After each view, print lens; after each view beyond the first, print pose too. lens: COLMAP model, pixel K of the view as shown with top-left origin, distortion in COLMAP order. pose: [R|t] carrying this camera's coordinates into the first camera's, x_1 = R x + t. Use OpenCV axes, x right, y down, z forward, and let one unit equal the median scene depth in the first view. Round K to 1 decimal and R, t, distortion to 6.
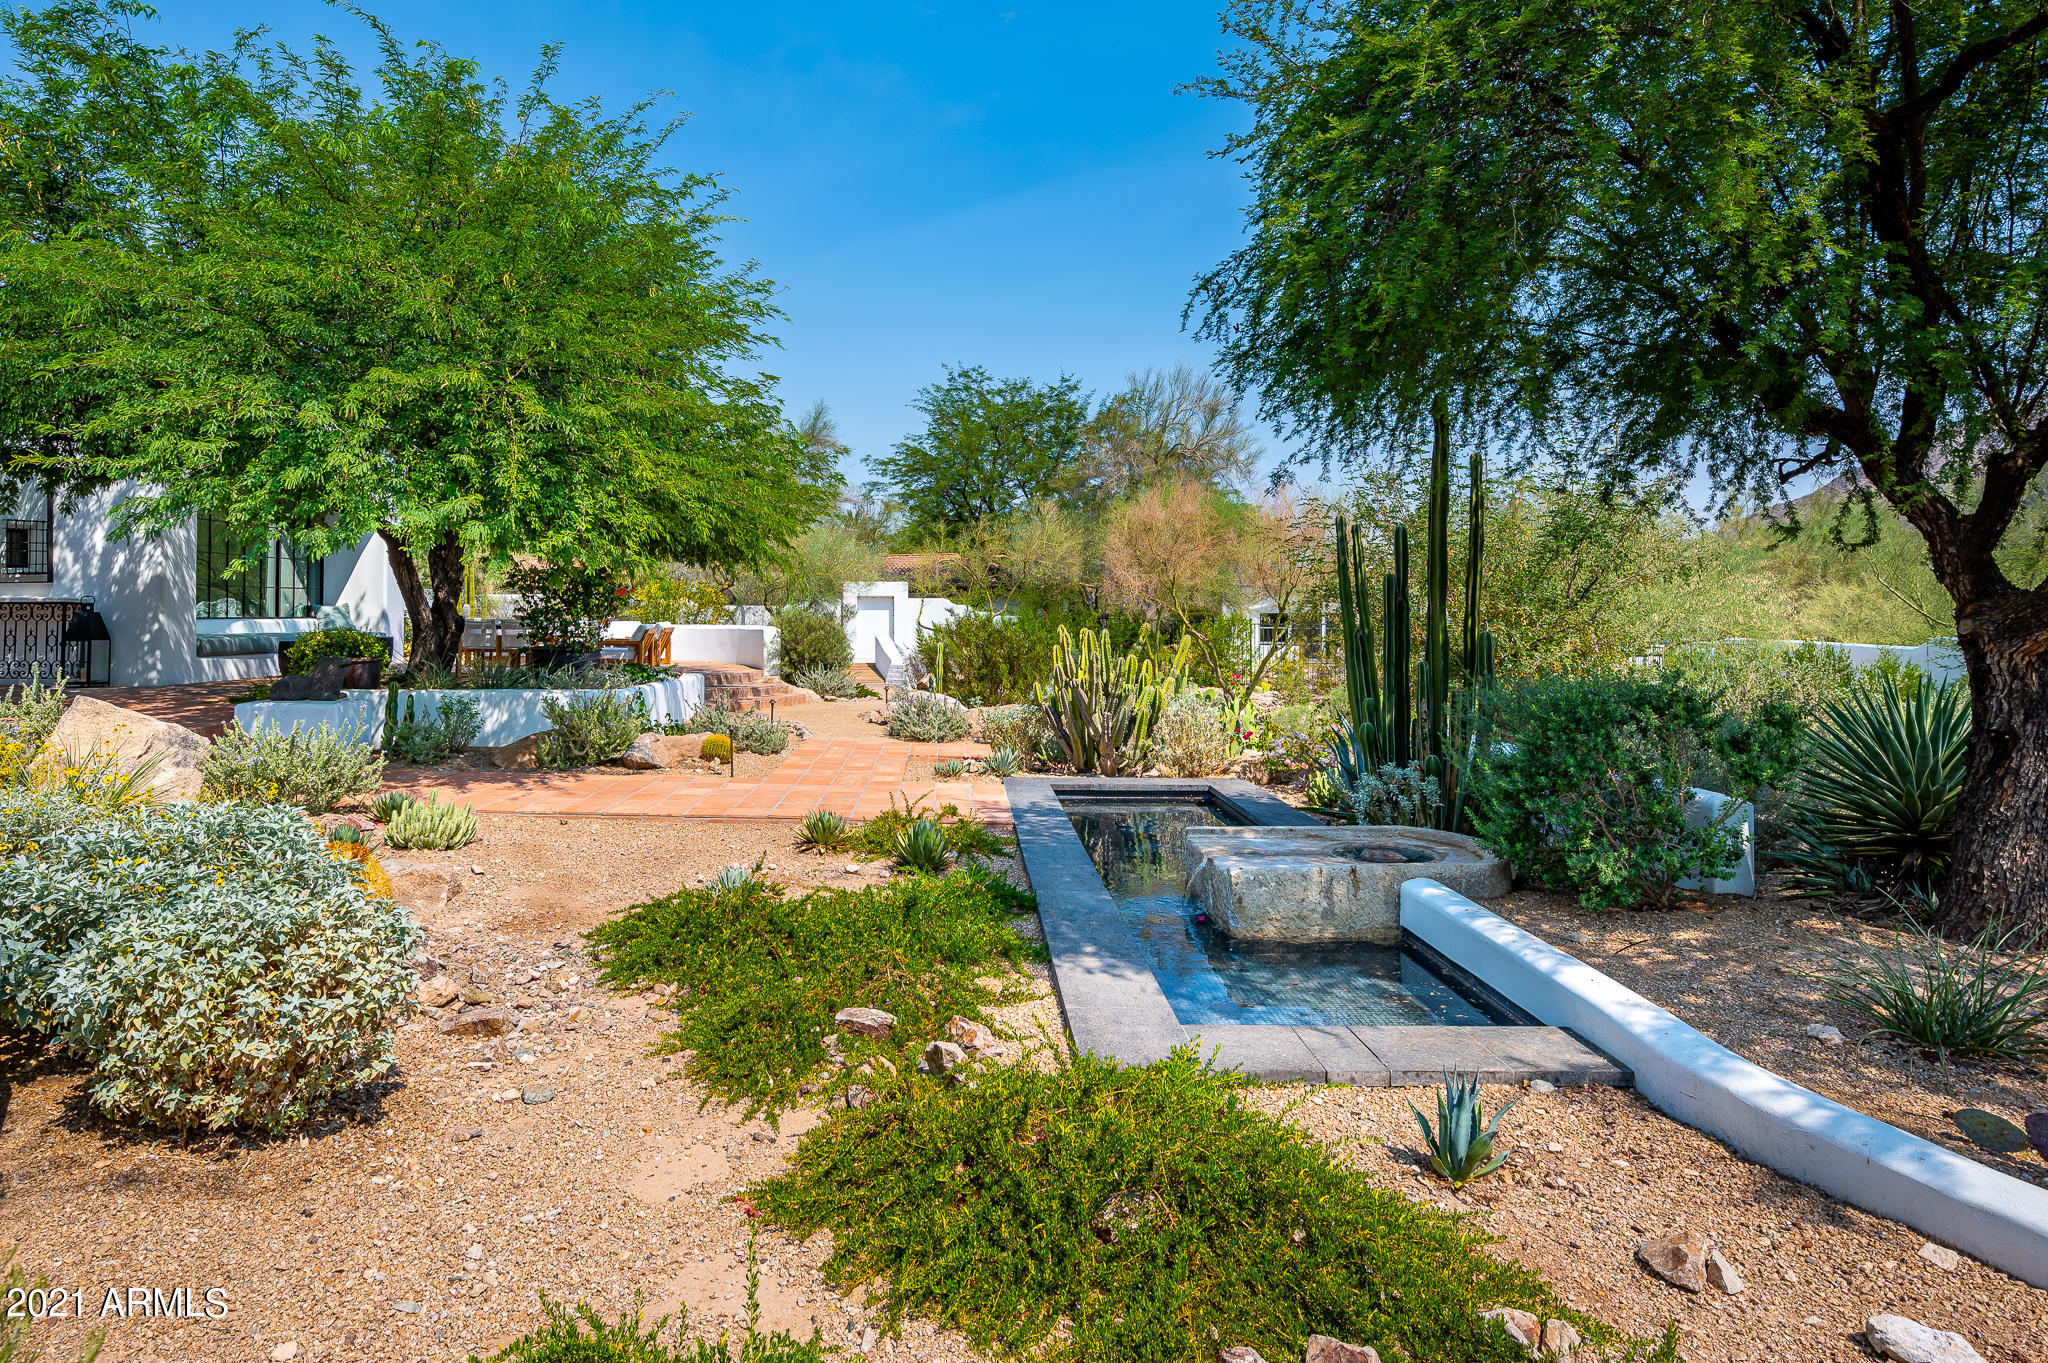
lens RADIAL K [[1154.9, 0, 1019.0], [0, 1154.9, 629.3], [0, 0, 1]] dist [0.002765, 0.000226]
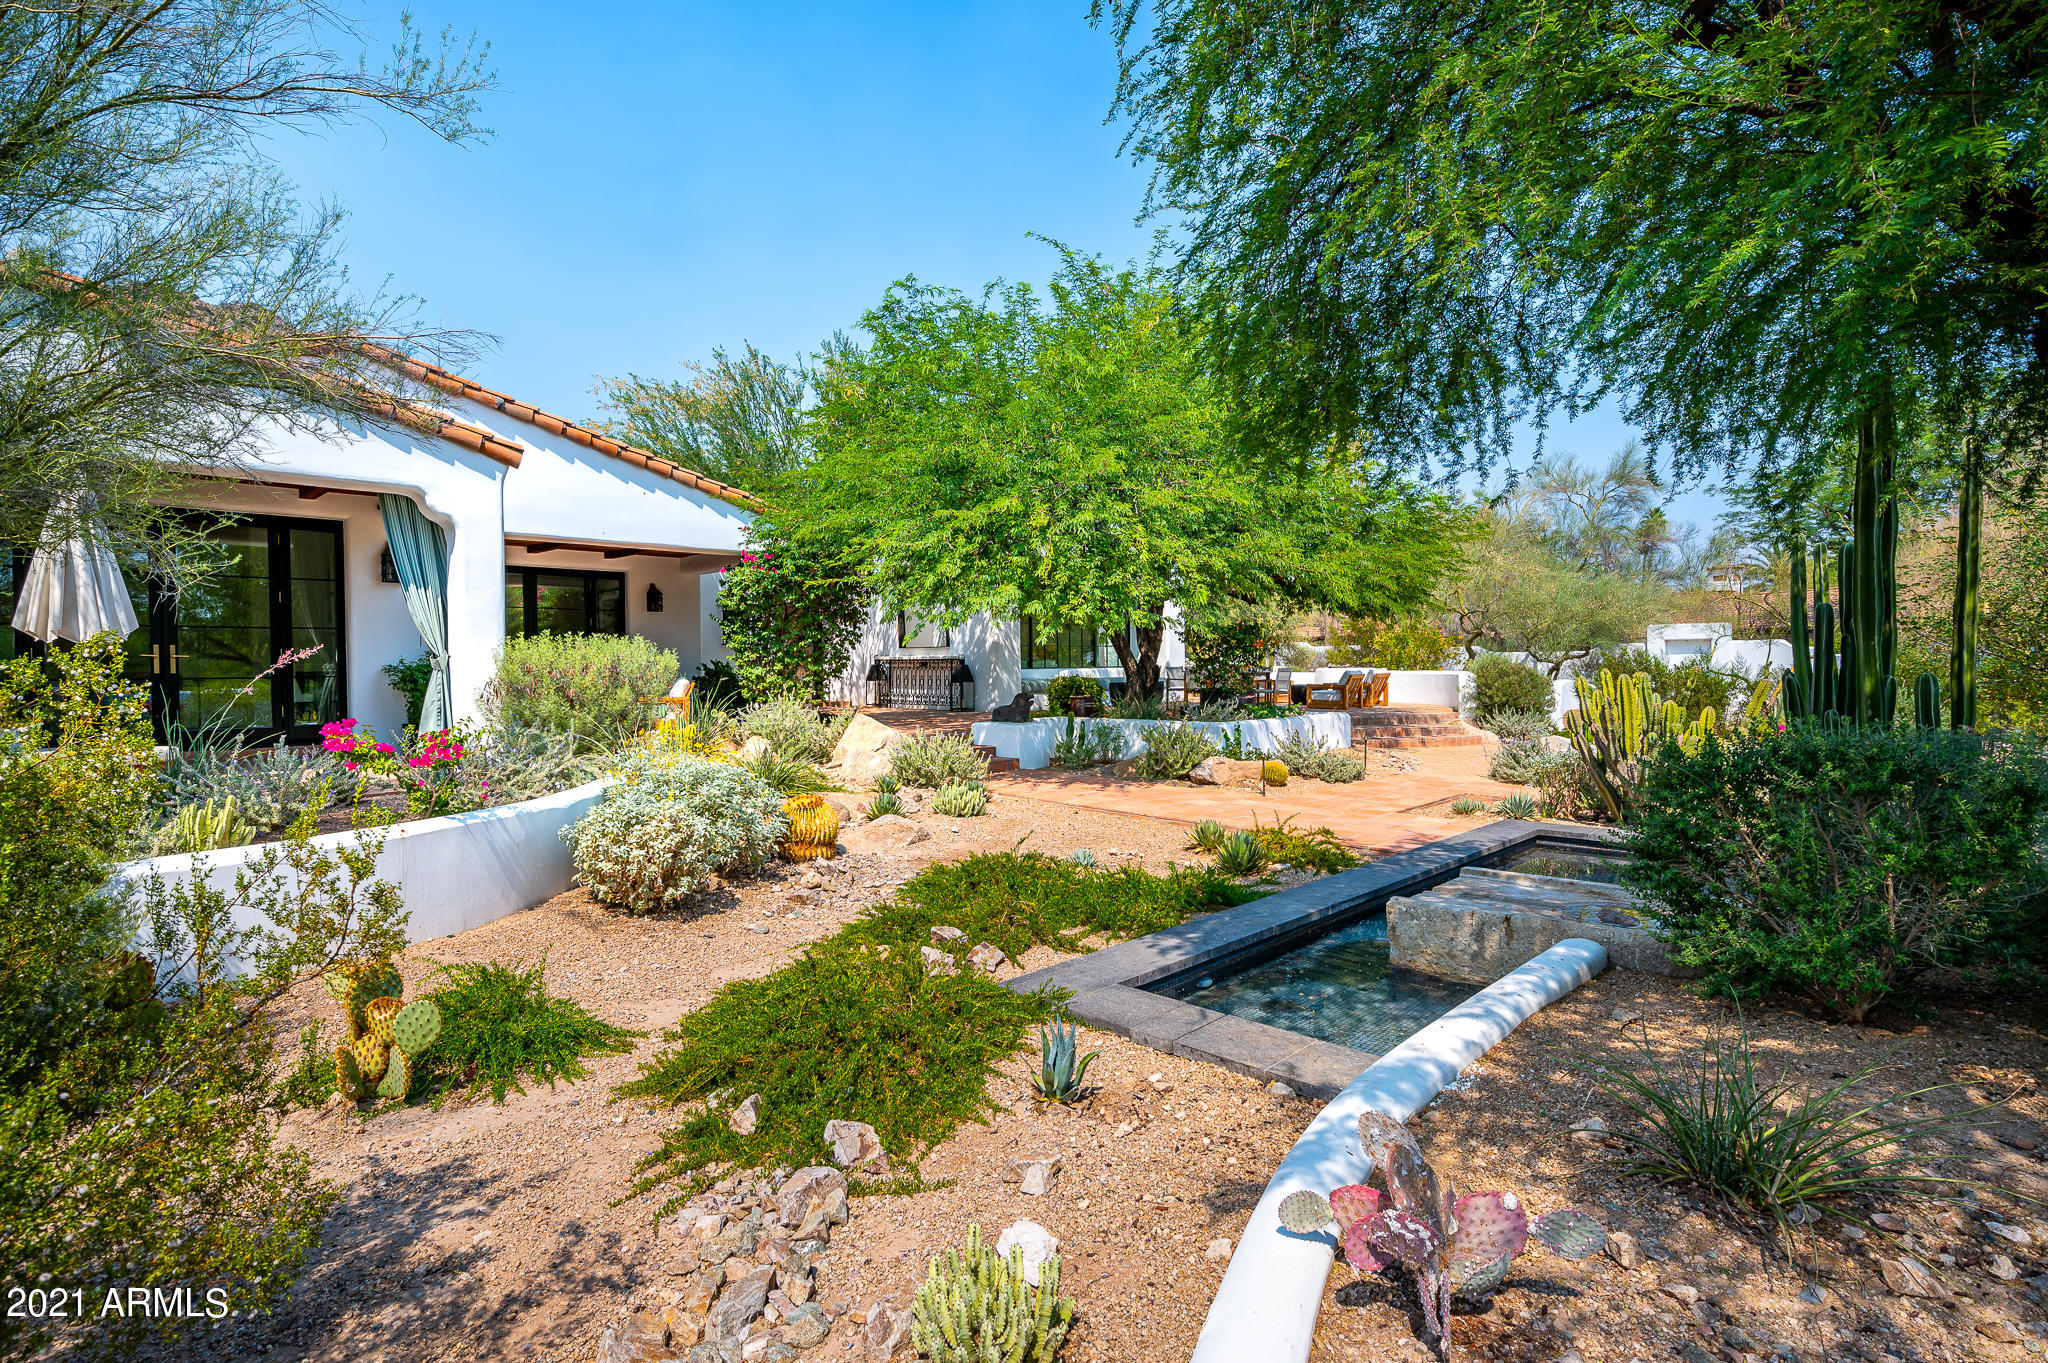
lens RADIAL K [[1062.6, 0, 1024.0], [0, 1062.6, 681.5], [0, 0, 1]] dist [0.023478, 0.000142]
pose [[0.690639, 0.001055, -0.723199, 0.316206], [0.002228, 0.999991, 0.003586, 0.002910], [0.723196, -0.004088, 0.690630, 0.043768]]
